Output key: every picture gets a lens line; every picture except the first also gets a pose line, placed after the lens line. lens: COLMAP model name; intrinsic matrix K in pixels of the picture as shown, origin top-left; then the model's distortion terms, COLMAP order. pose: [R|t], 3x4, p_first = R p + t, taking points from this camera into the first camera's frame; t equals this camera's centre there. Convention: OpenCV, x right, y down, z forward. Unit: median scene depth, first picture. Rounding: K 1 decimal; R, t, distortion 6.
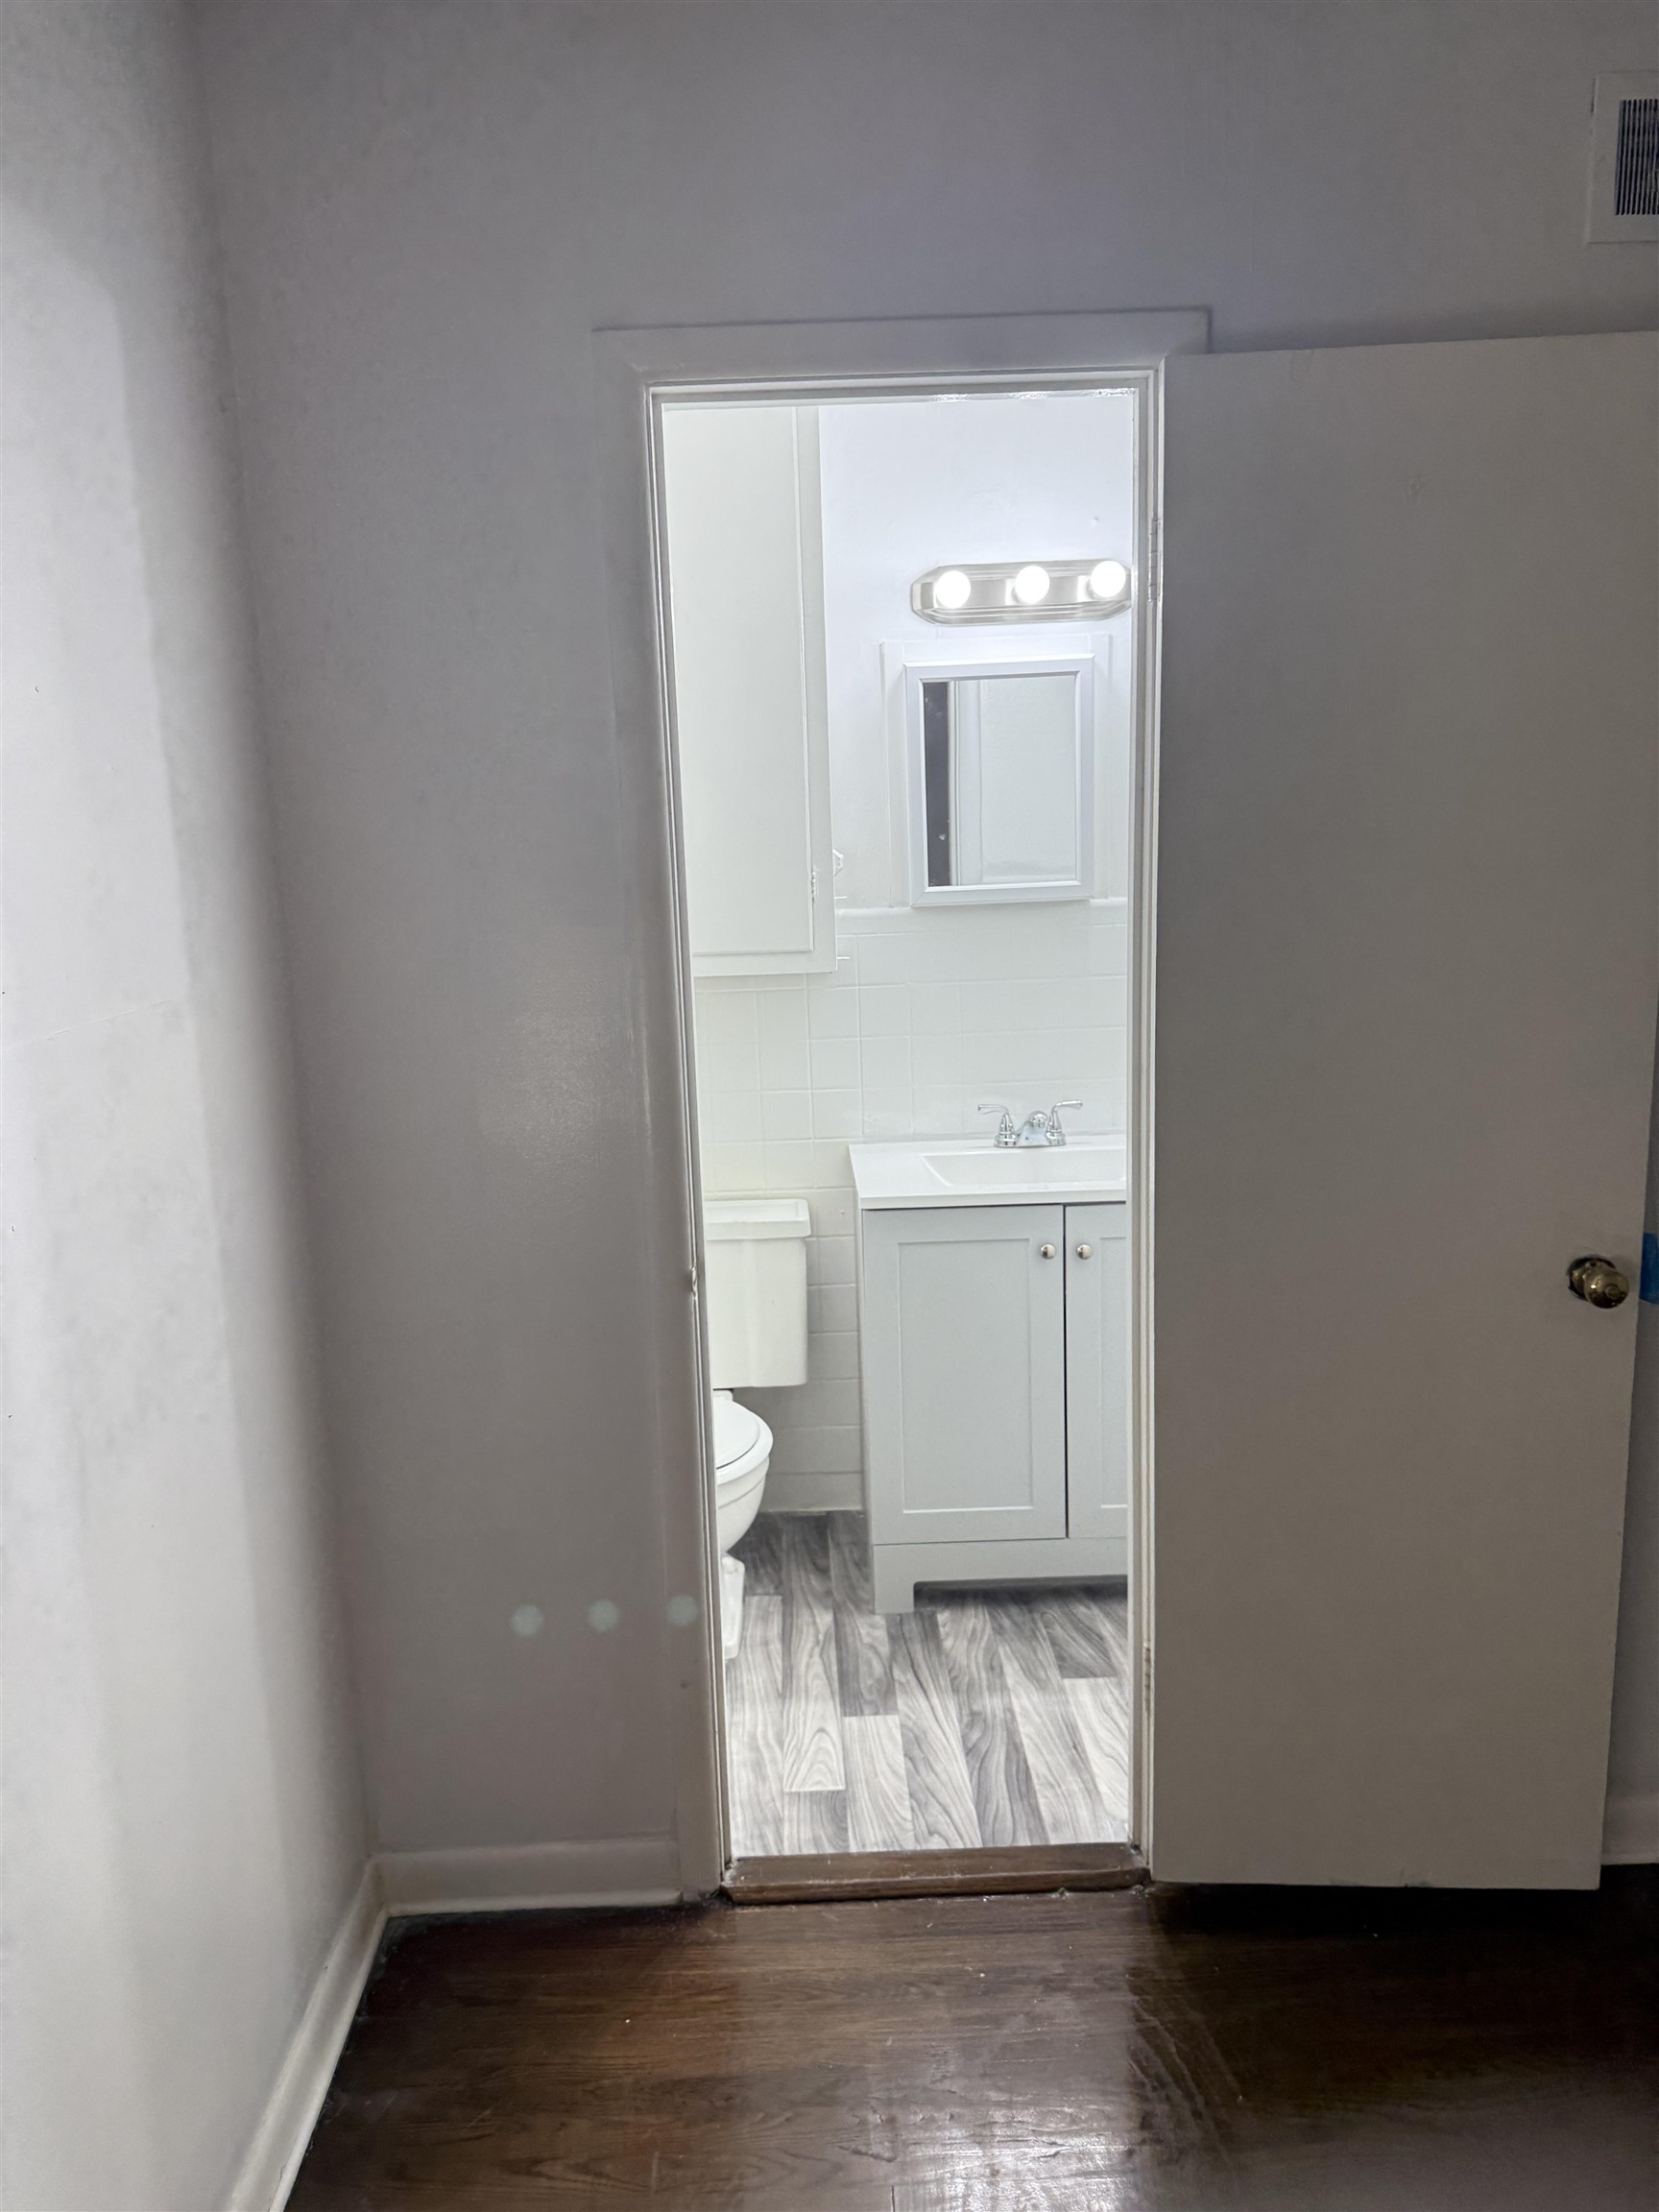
lens RADIAL K [[1580.4, 0, 822.4], [0, 1580.4, 1113.4], [0, 0, 1]] dist [-0.005646, -0.001763]
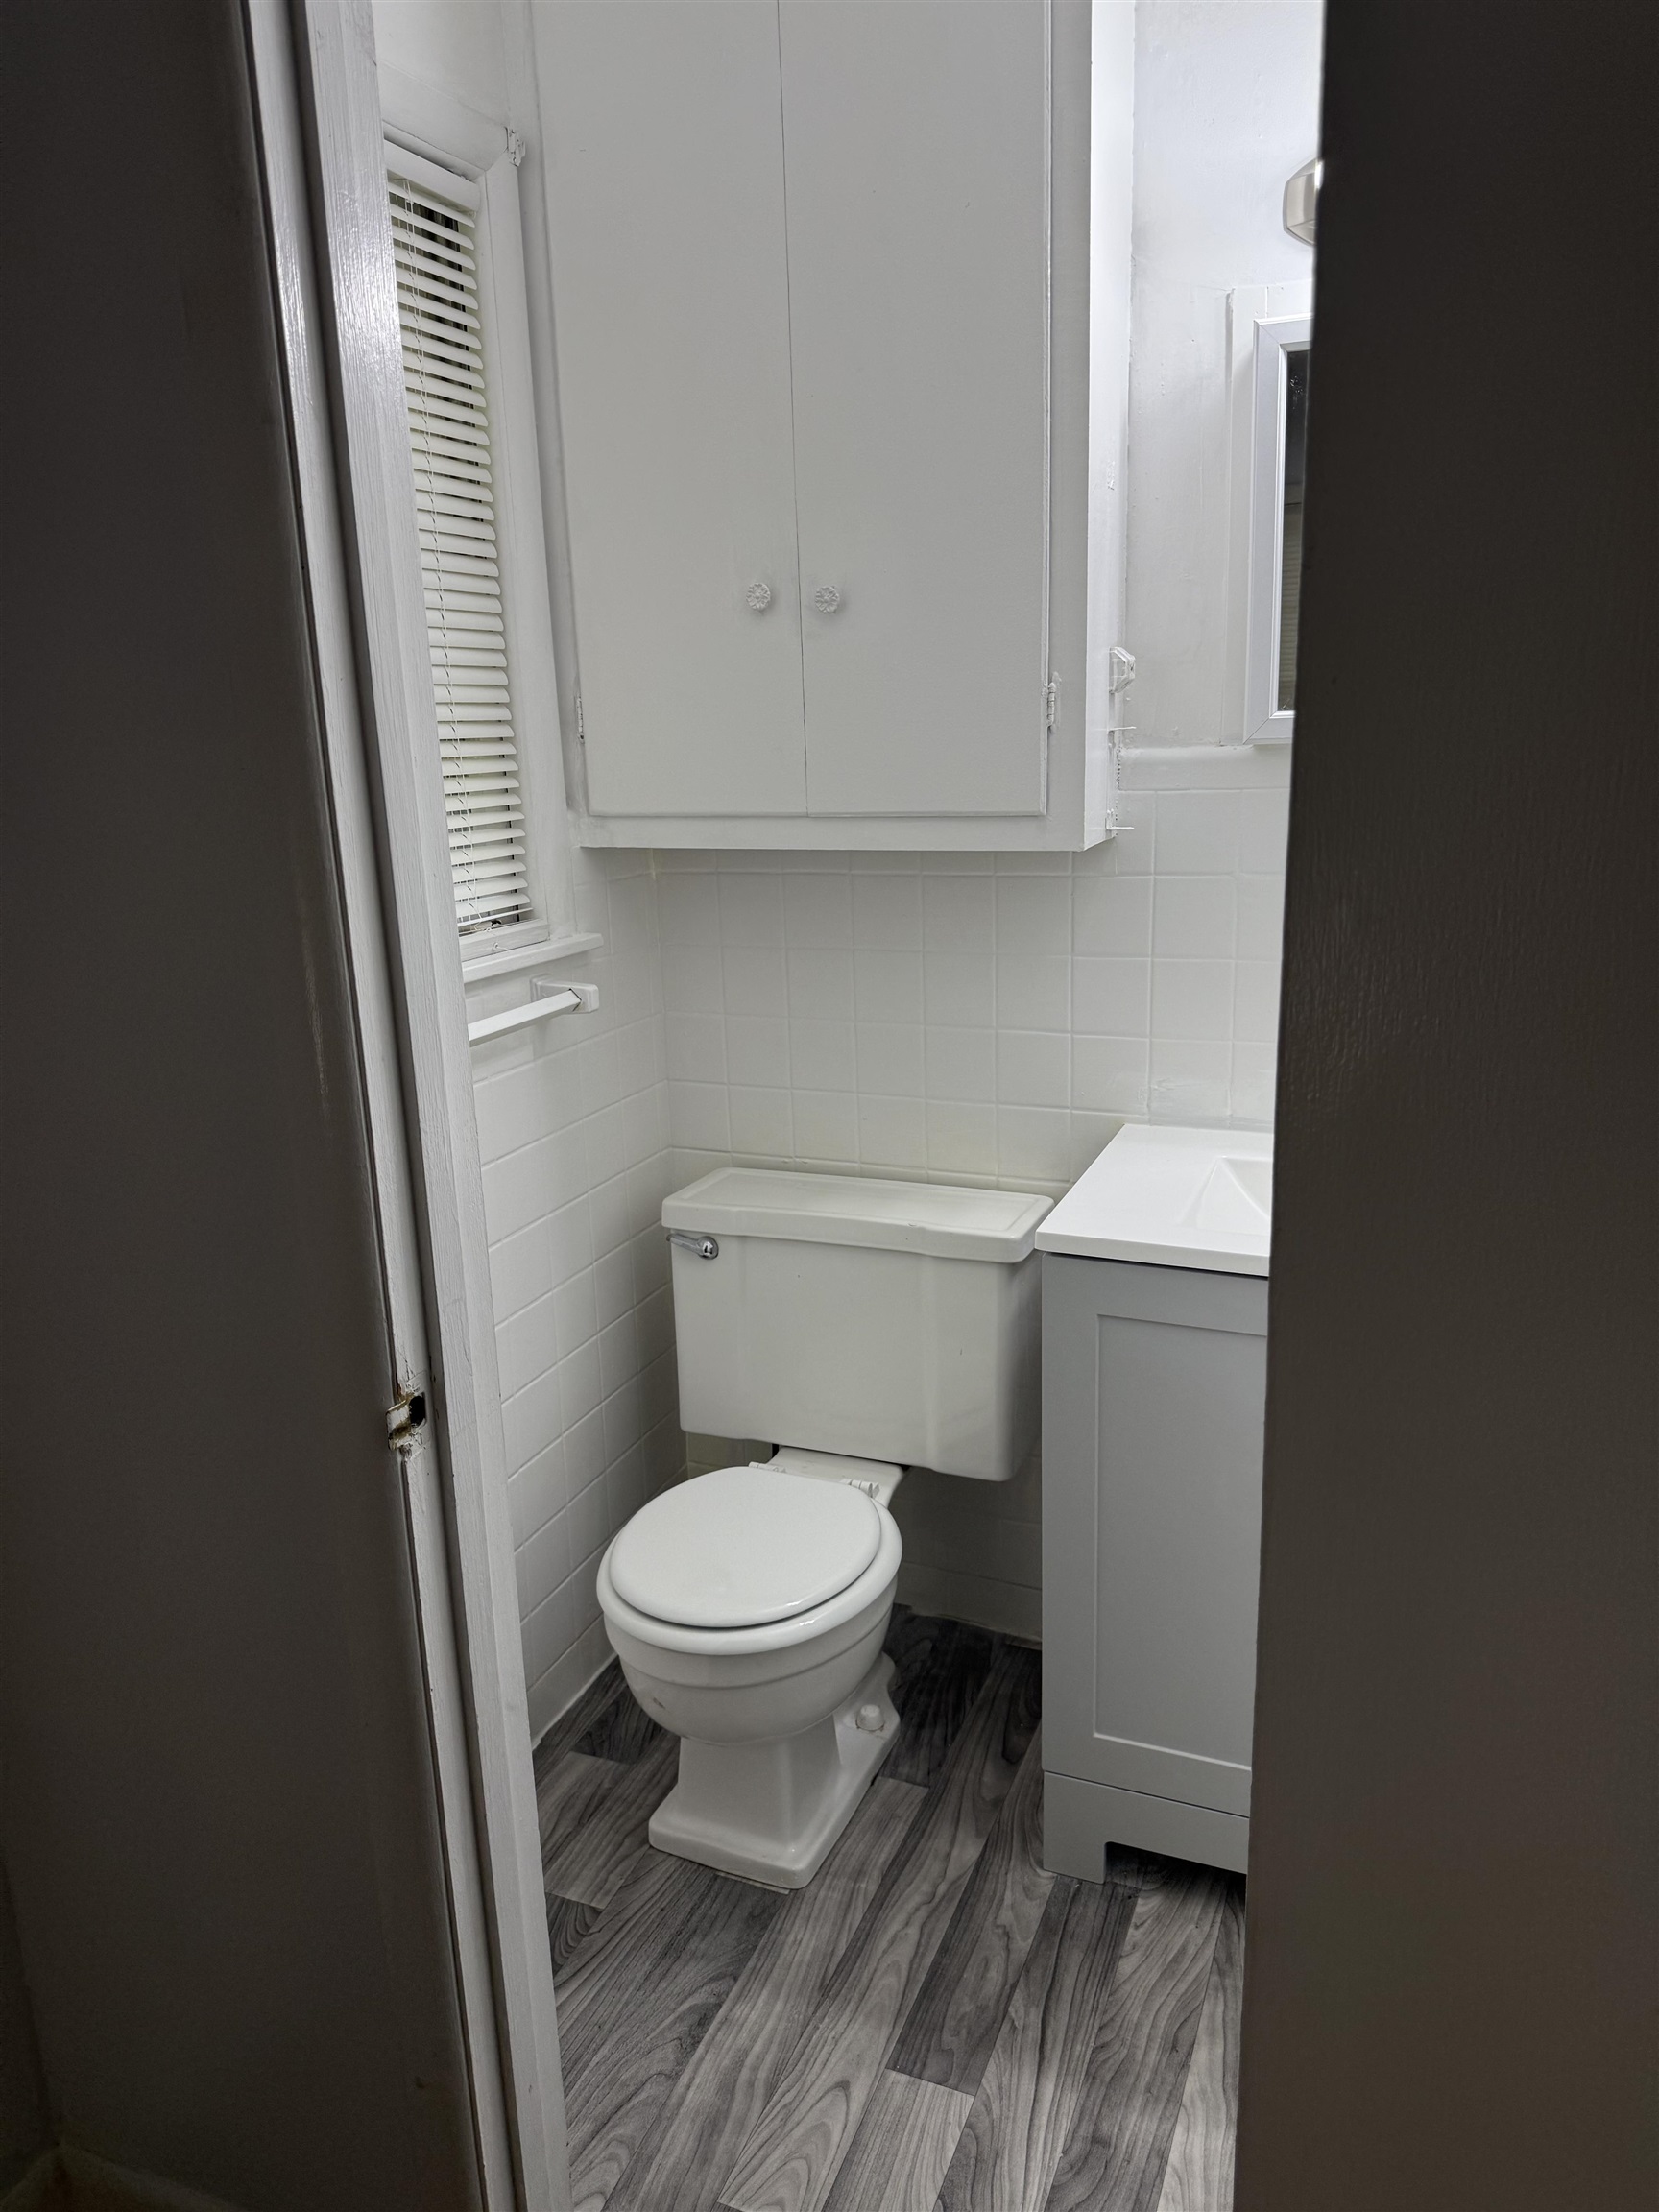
lens RADIAL K [[1580.4, 0, 822.4], [0, 1580.4, 1113.4], [0, 0, 1]] dist [-0.005646, -0.001763]
pose [[0.909630, 0.100590, -0.403058, 0.186307], [-0.065628, 0.992854, 0.099673, -0.045212], [0.410203, -0.064214, 0.909731, 0.420467]]
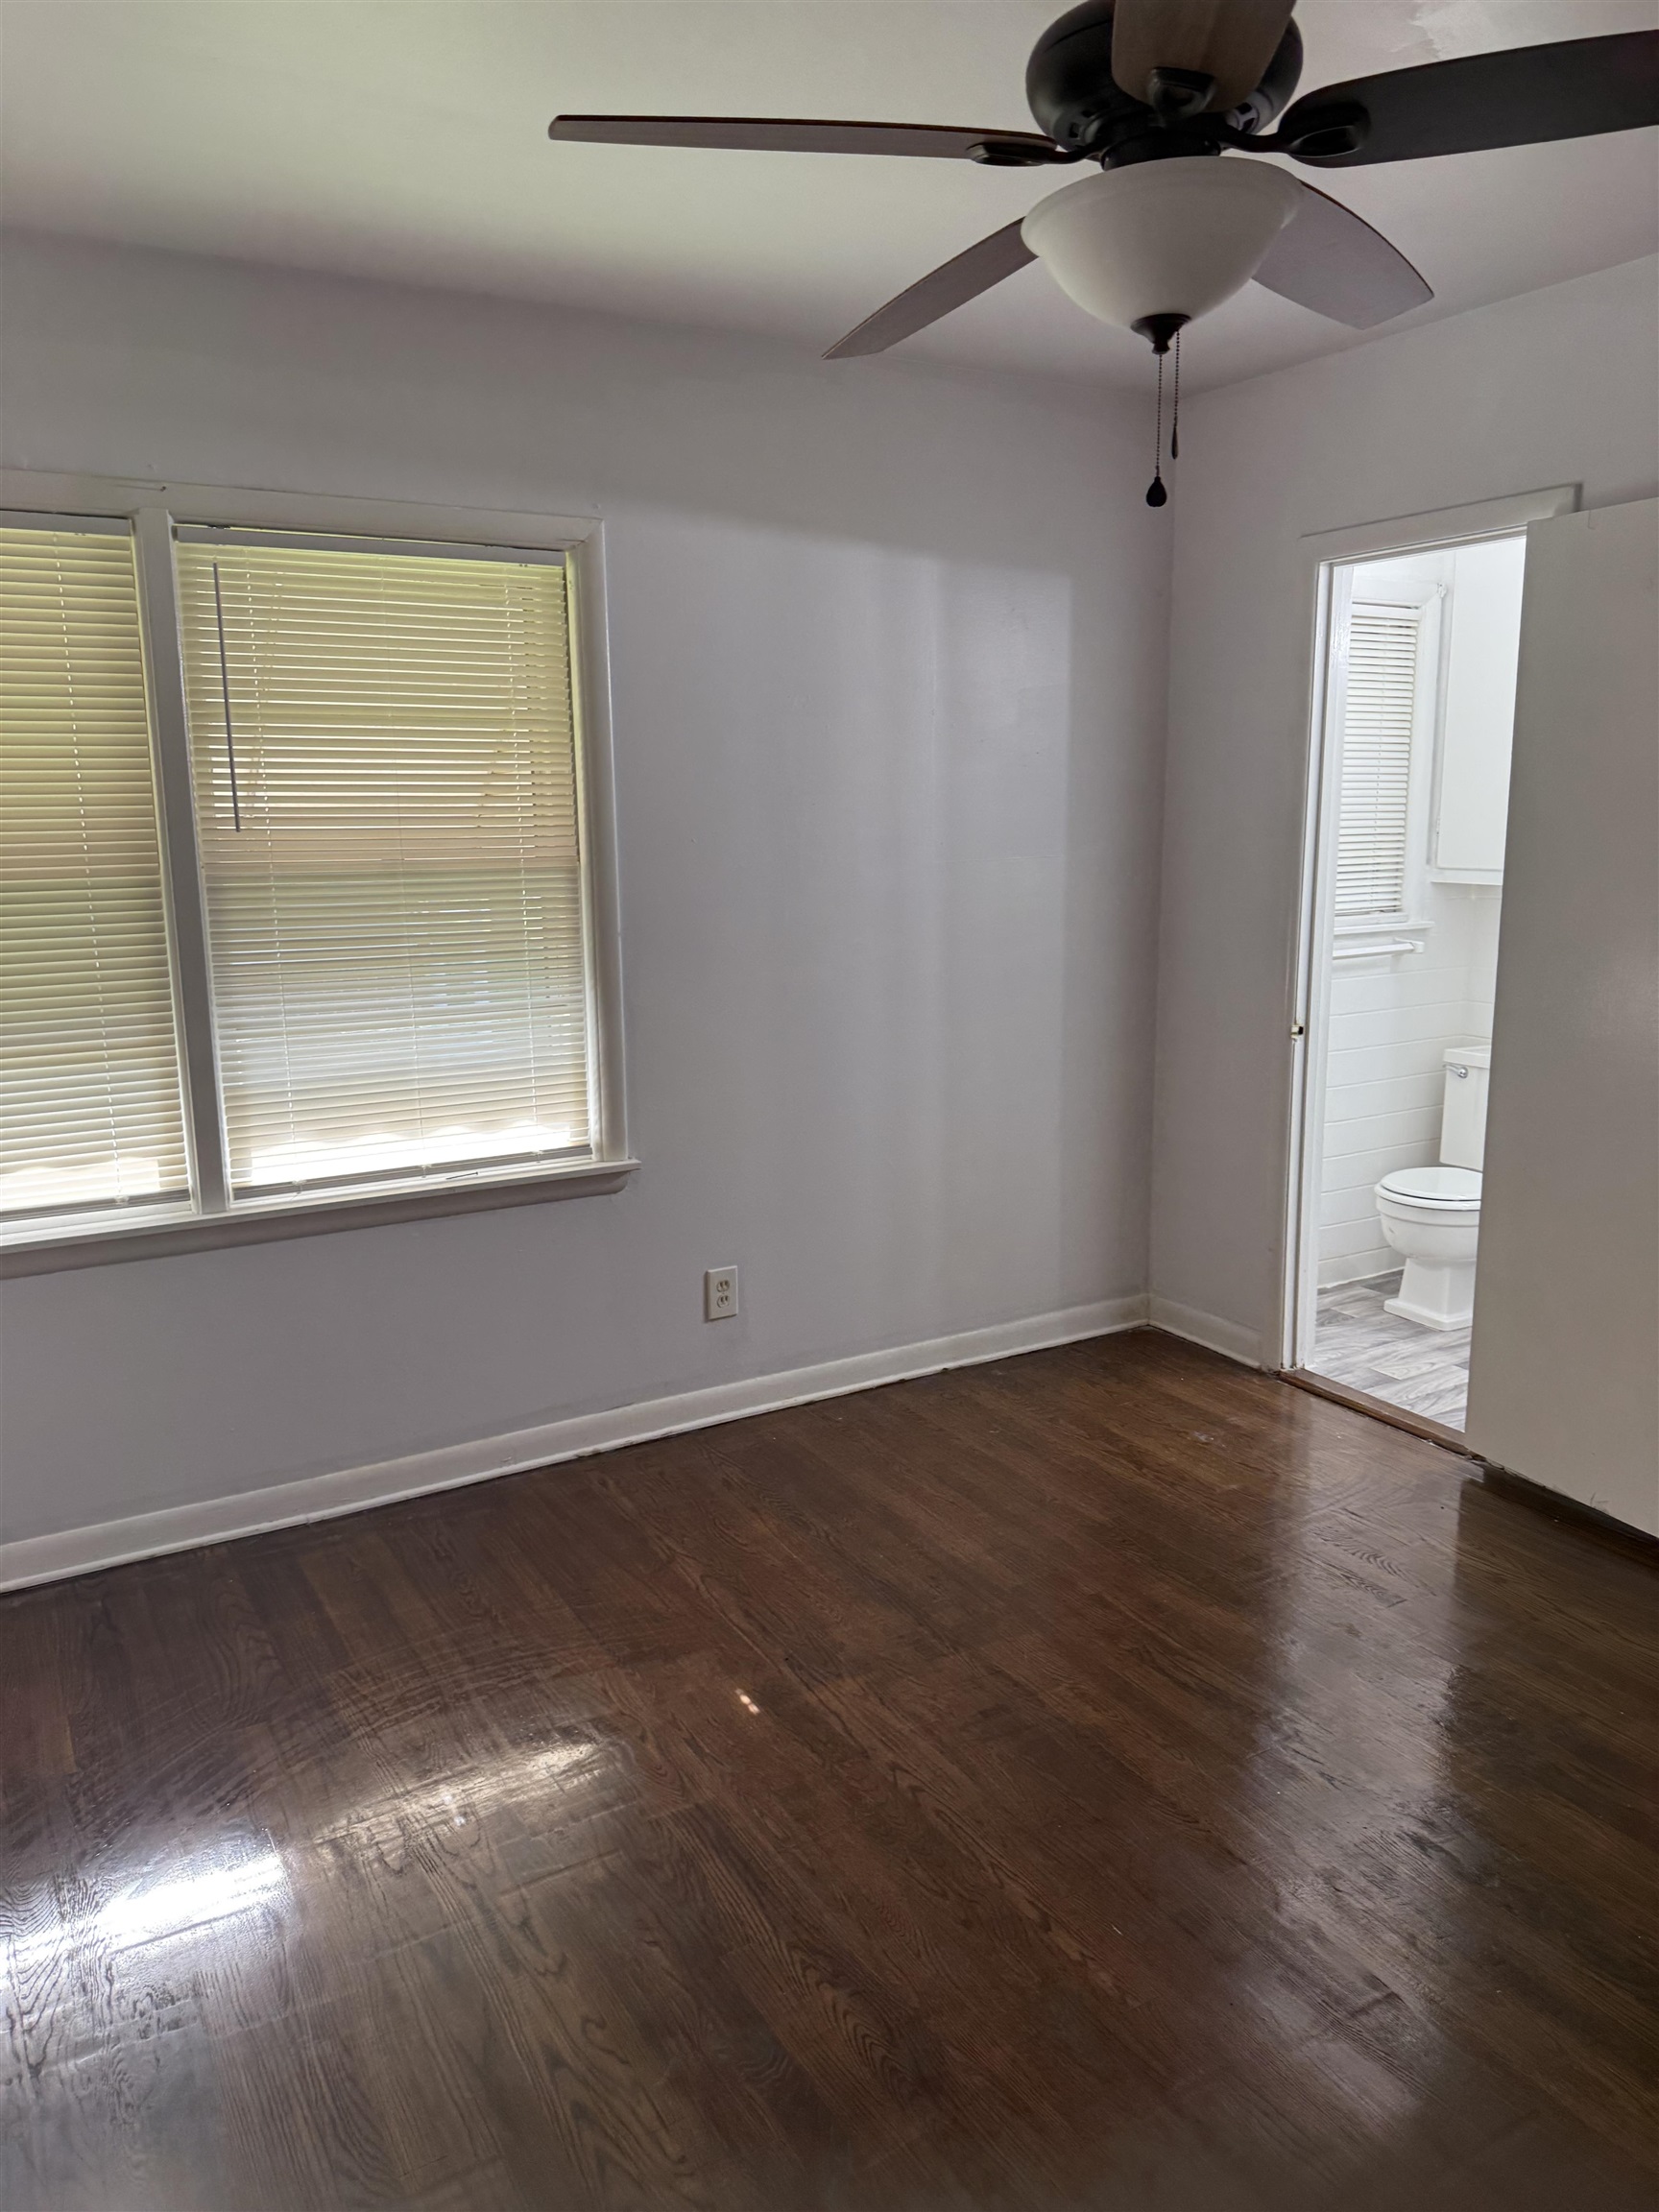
lens RADIAL K [[1566.1, 0, 824.7], [0, 1566.1, 1108.8], [0, 0, 1]] dist [0.114569, -0.150521]
pose [[0.485930, 0.192189, -0.852605, 0.933547], [-0.150079, 0.979382, 0.135231, 0.015403], [0.861016, 0.062245, 0.504754, -0.320949]]
